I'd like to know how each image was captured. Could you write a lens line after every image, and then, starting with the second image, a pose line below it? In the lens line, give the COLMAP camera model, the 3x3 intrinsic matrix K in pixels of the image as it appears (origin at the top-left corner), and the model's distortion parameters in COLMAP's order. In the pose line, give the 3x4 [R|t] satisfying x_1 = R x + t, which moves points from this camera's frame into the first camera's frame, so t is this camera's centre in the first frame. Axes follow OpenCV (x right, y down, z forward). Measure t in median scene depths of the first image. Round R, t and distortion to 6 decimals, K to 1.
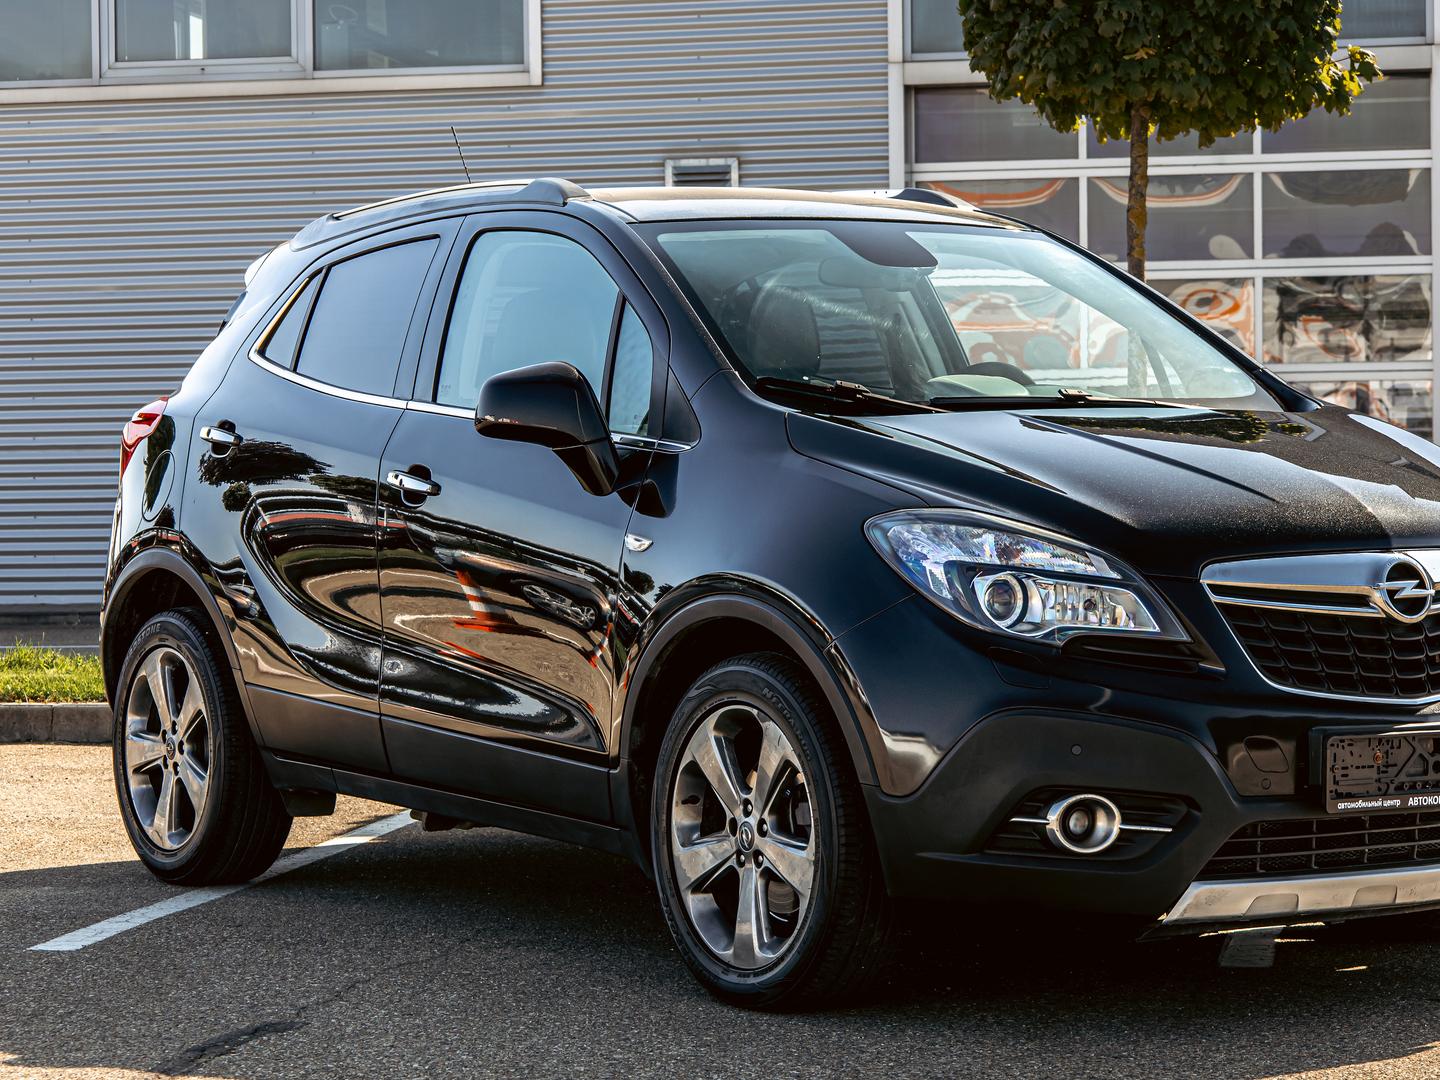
lens RADIAL K [[4108.0, 0, 720.0], [0, 4108.0, 540.0], [0, 0, 1]] dist [-0.314608, 0.255348]
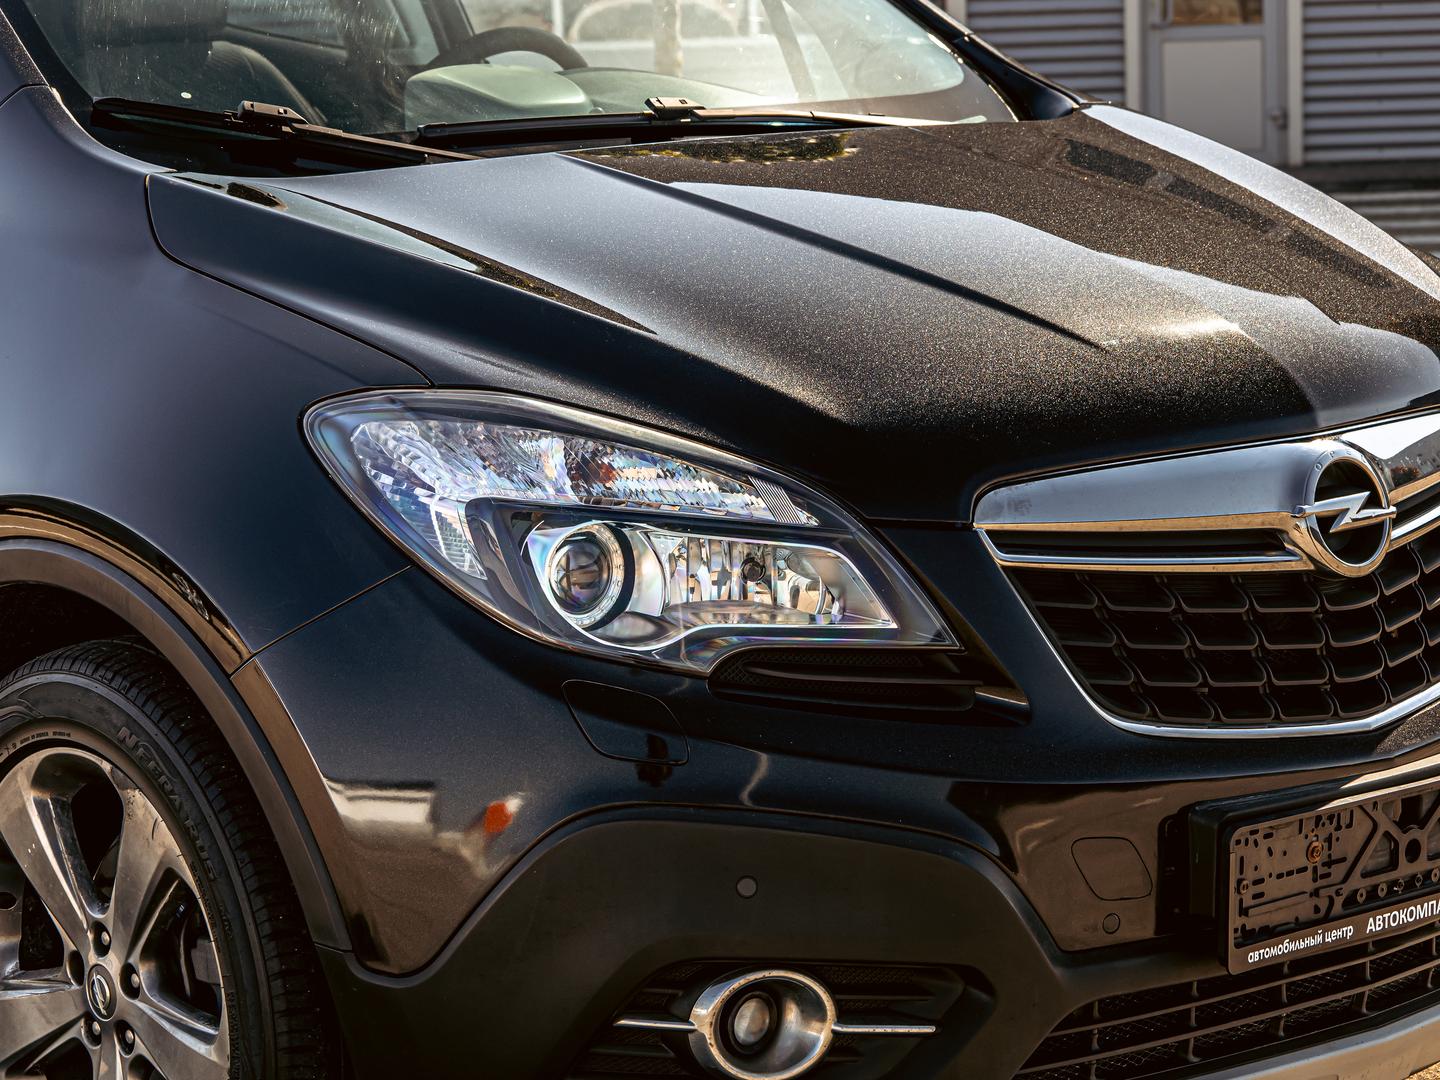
lens RADIAL K [[3442.1, 0, 720.0], [0, 3442.1, 540.0], [0, 0, 1]] dist [-0.093320, 0.186310]
pose [[0.987928, -0.039308, 0.149844, 0.021979], [0.015775, 0.987771, 0.155112, -0.054496], [-0.154109, -0.150876, 0.976467, 0.581862]]
